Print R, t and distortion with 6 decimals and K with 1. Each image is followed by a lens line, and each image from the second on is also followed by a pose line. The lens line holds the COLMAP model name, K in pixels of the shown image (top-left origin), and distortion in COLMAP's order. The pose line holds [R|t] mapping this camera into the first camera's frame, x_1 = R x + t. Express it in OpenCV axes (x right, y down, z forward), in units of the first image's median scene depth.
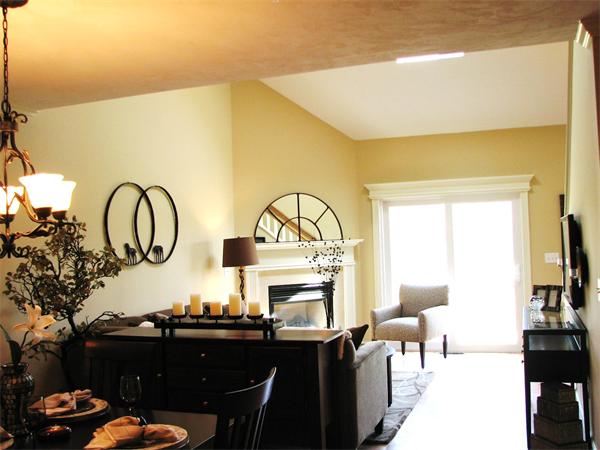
lens RADIAL K [[649.8, 0, 300.0], [0, 649.8, 225.0], [0, 0, 1]] dist [-0.209304, 0.306226]
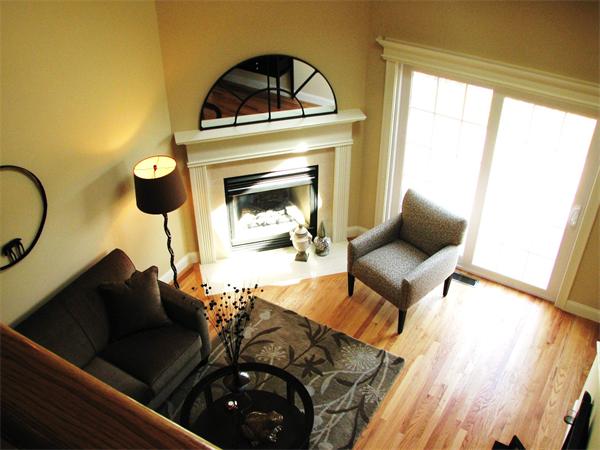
lens RADIAL K [[649.8, 0, 300.0], [0, 649.8, 225.0], [0, 0, 1]] dist [-0.209304, 0.306226]
pose [[0.980057, 0.143846, -0.137099, 0.162476], [-0.025031, 0.773795, 0.632941, -0.372866], [0.197132, -0.616887, 0.761964, 0.461986]]
